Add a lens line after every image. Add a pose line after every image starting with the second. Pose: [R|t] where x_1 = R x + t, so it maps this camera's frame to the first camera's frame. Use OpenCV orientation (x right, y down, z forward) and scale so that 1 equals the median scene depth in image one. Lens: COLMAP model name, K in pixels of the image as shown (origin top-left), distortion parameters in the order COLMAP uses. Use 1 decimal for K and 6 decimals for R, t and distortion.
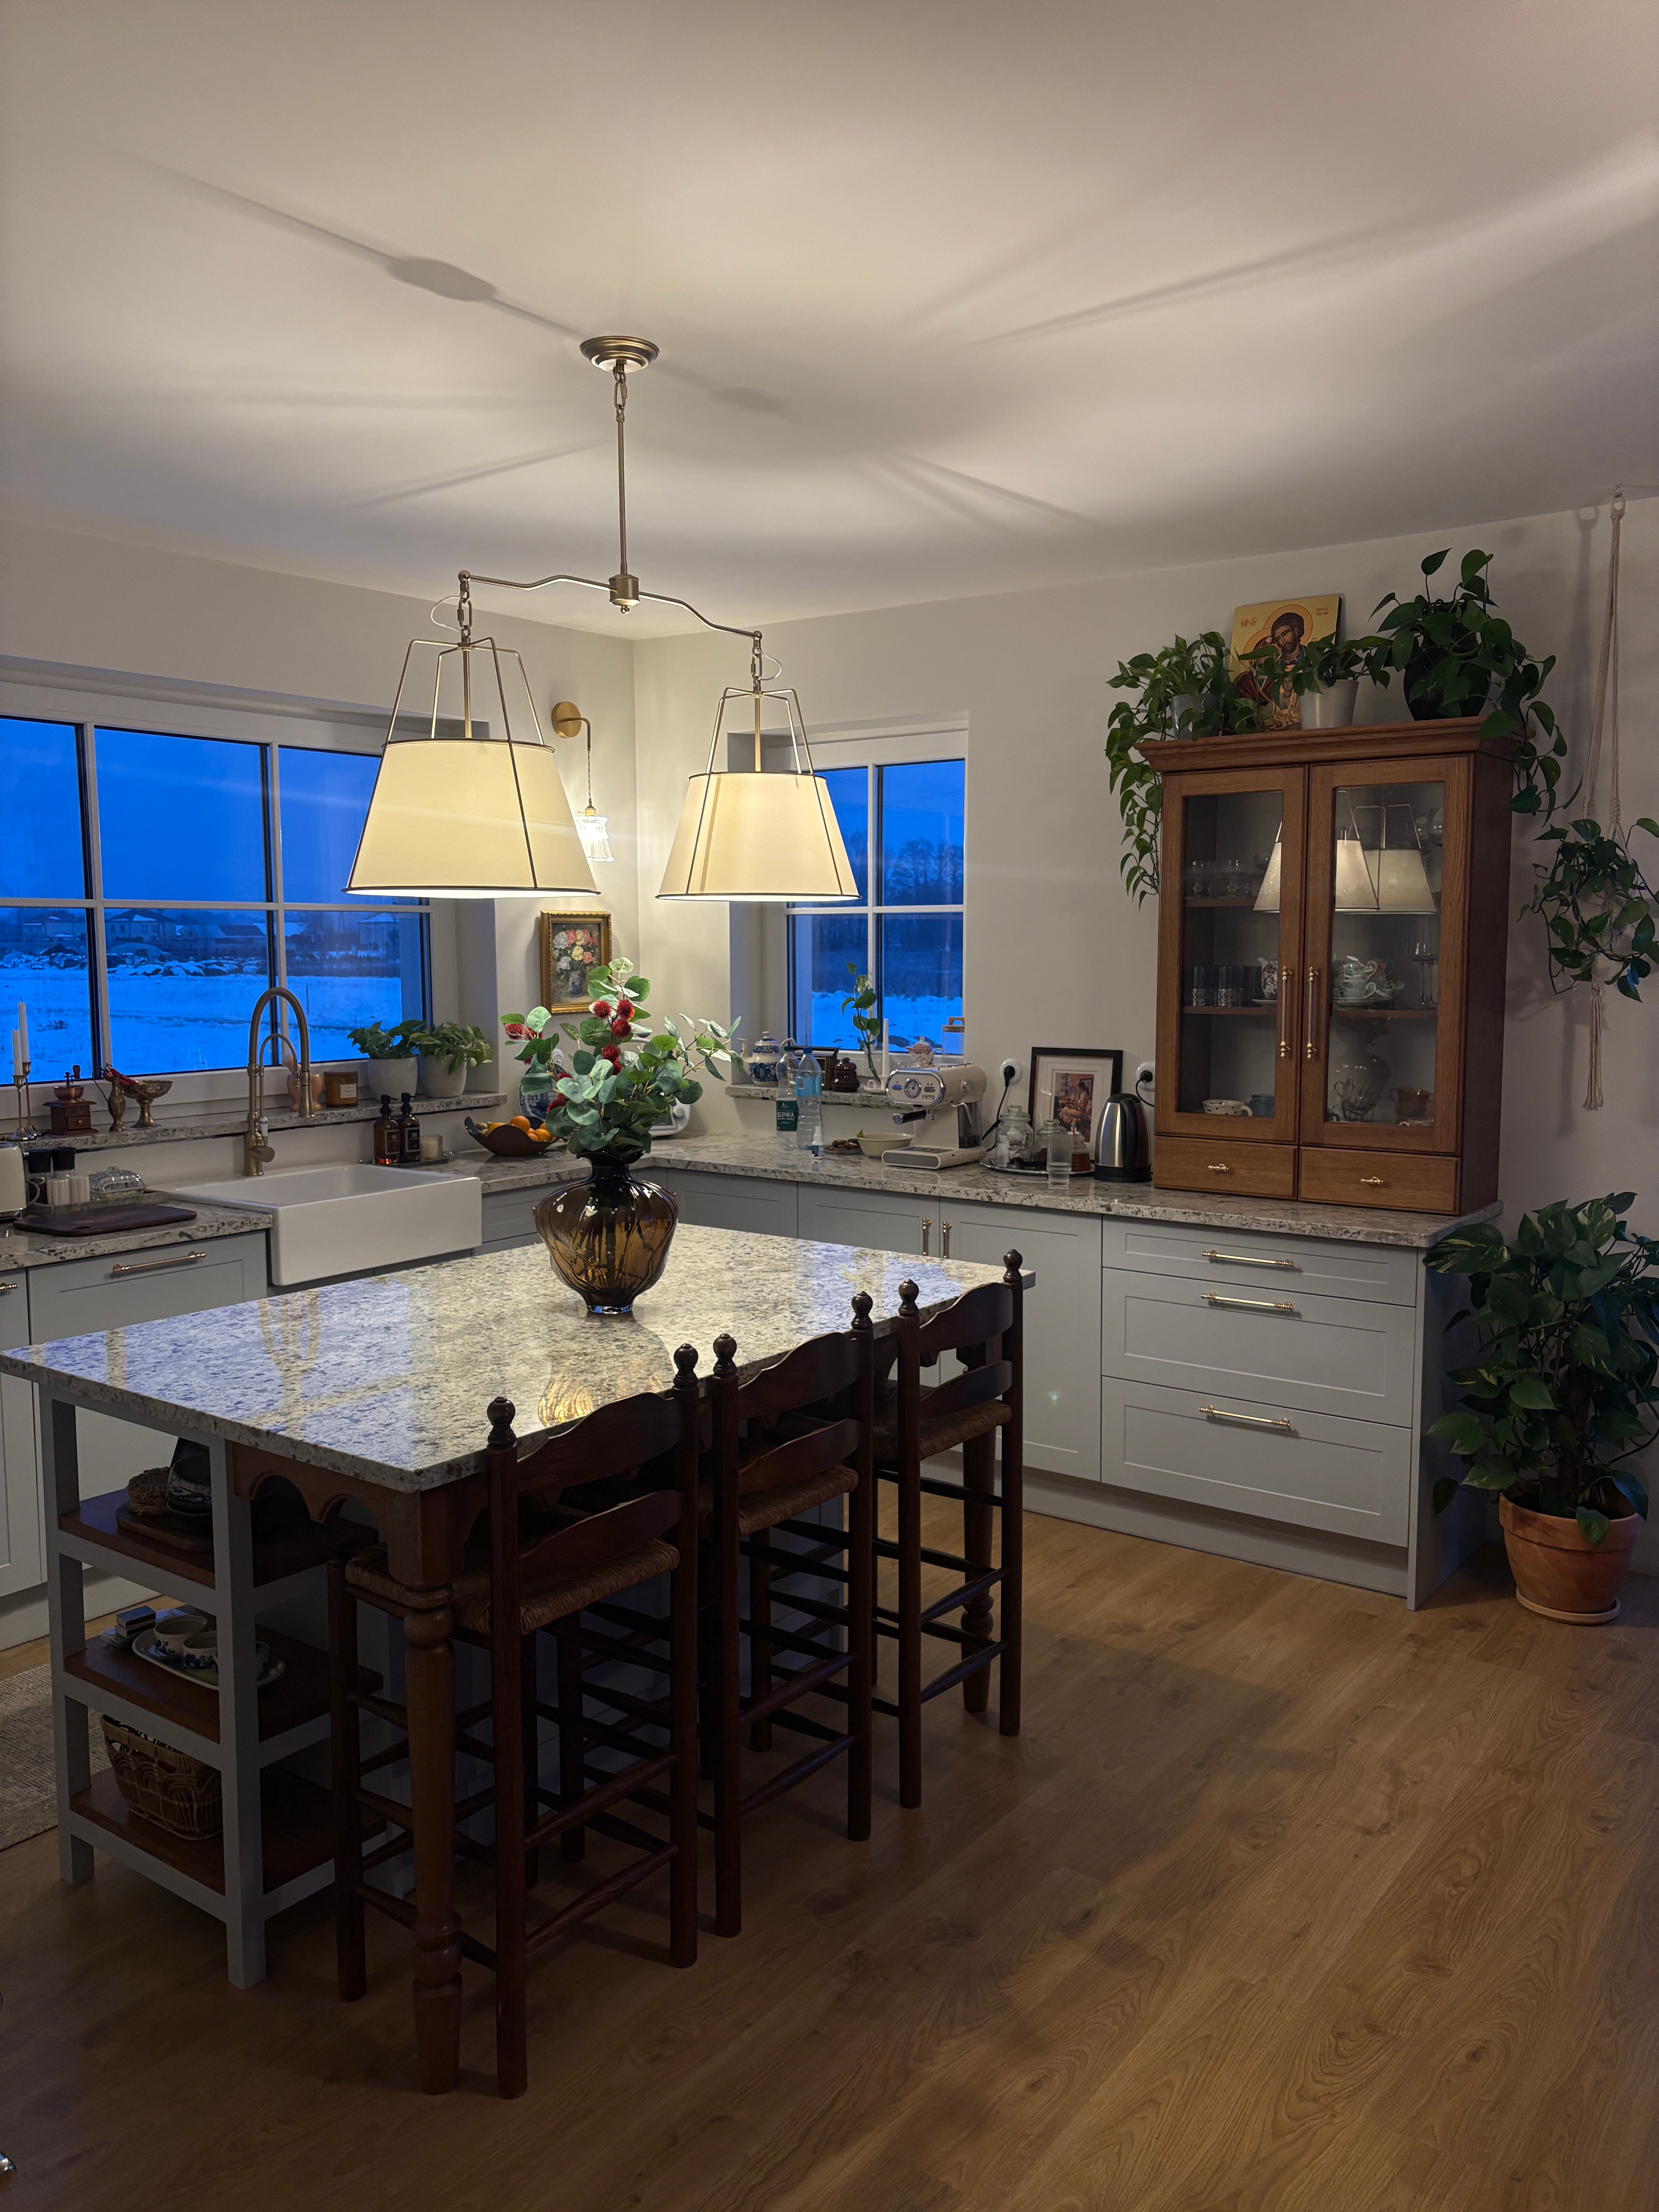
lens RADIAL K [[1673.3, 0, 829.1], [0, 1673.3, 1113.9], [0, 0, 1]] dist [0.043252, -0.052538]
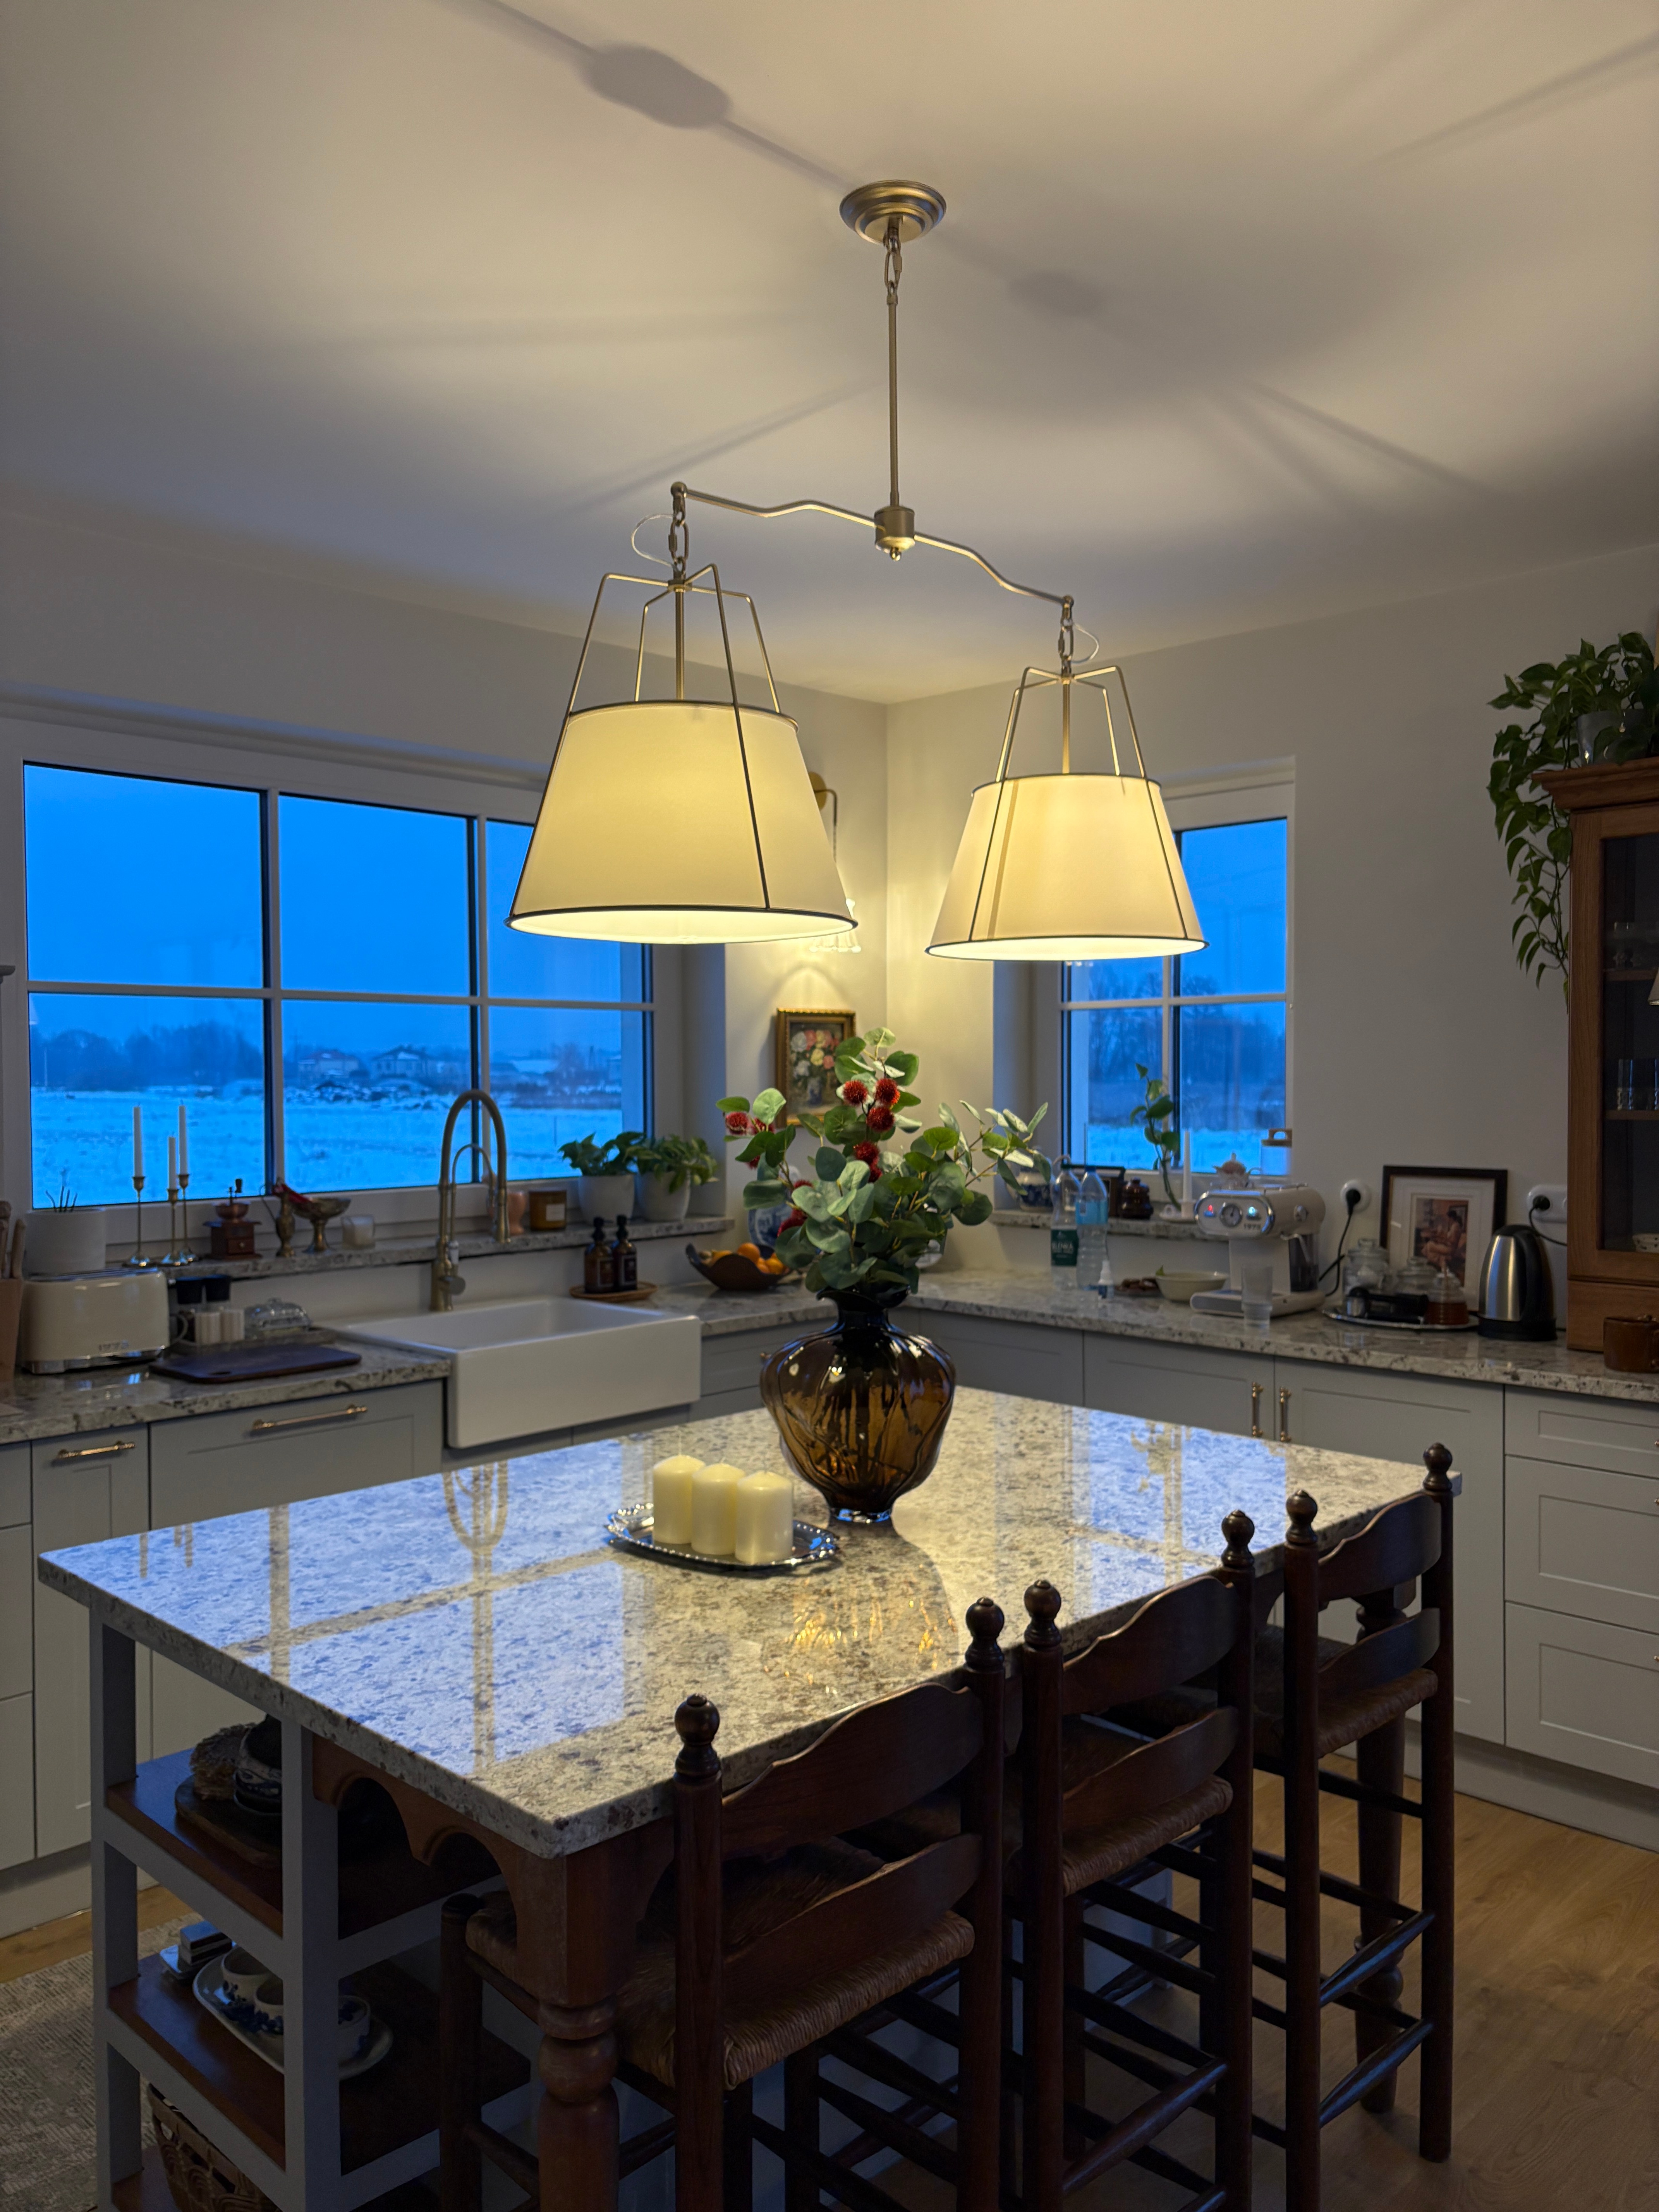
lens RADIAL K [[1673.3, 0, 836.3], [0, 1673.3, 1116.9], [0, 0, 1]] dist [0.043252, -0.052538]
pose [[0.990973, 0.002078, -0.134047, -0.046011], [-0.012552, 0.996926, -0.077342, 0.003323], [0.133474, 0.078327, 0.987952, 0.278496]]
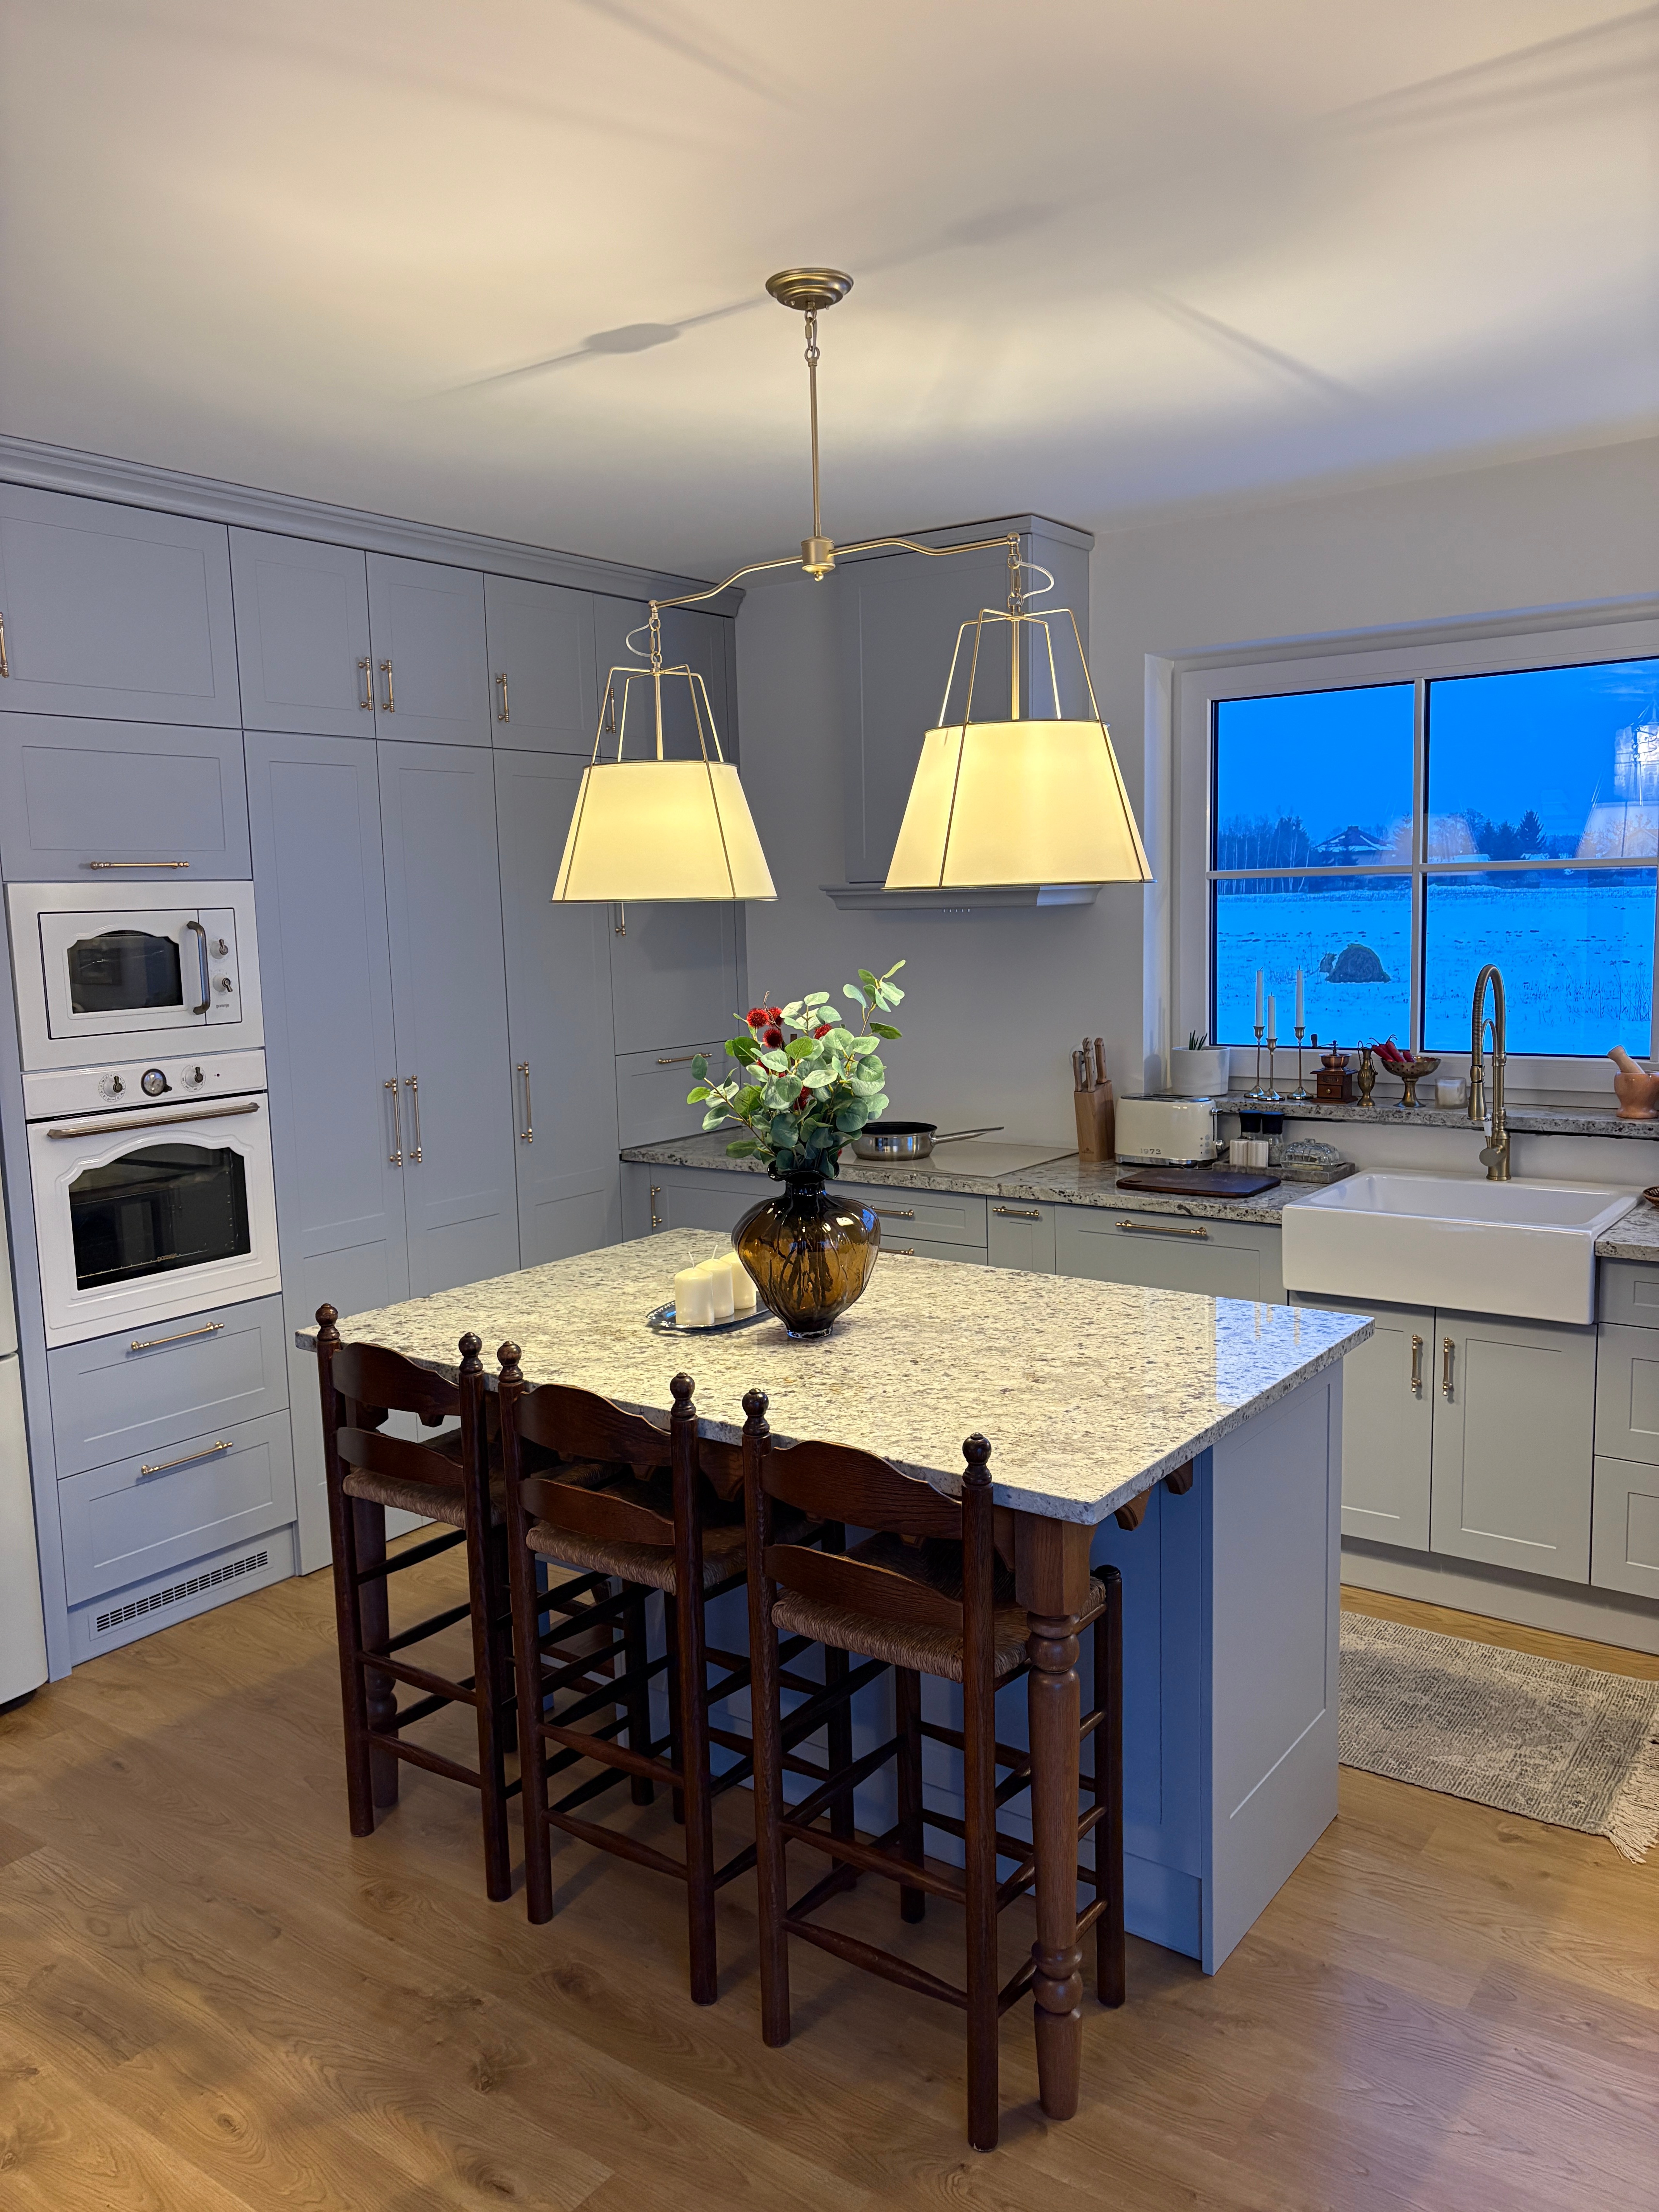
lens RADIAL K [[1673.3, 0, 807.6], [0, 1673.3, 1105.1], [0, 0, 1]] dist [0.043252, -0.052538]
pose [[-0.000177, 0.127469, -0.991843, 0.785899], [-0.075015, 0.989046, 0.127123, -0.129822], [0.997182, 0.074425, 0.009387, 0.979793]]
